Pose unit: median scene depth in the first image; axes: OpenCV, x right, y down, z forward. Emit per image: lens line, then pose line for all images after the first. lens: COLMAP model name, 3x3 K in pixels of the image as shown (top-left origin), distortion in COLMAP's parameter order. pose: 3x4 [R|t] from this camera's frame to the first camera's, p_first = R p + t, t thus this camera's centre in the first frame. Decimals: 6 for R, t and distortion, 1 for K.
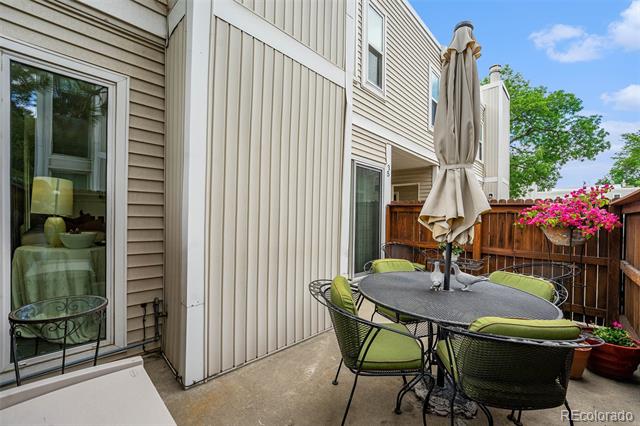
lens RADIAL K [[261.0, 0, 323.4], [0, 261.0, 214.8], [0, 0, 1]] dist [-0.010561, 0.000129]
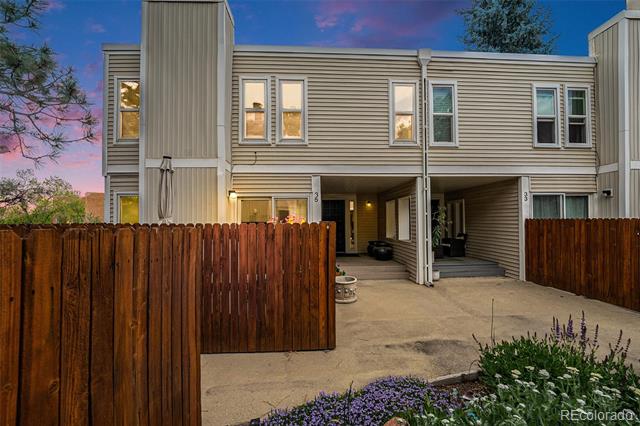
lens RADIAL K [[261.0, 0, 323.4], [0, 261.0, 214.8], [0, 0, 1]] dist [-0.010561, 0.000129]
pose [[0.736543, -0.043759, -0.674974, 1.137392], [0.030166, 0.999037, -0.031852, -0.046054], [0.675718, 0.003099, 0.737154, 0.106459]]
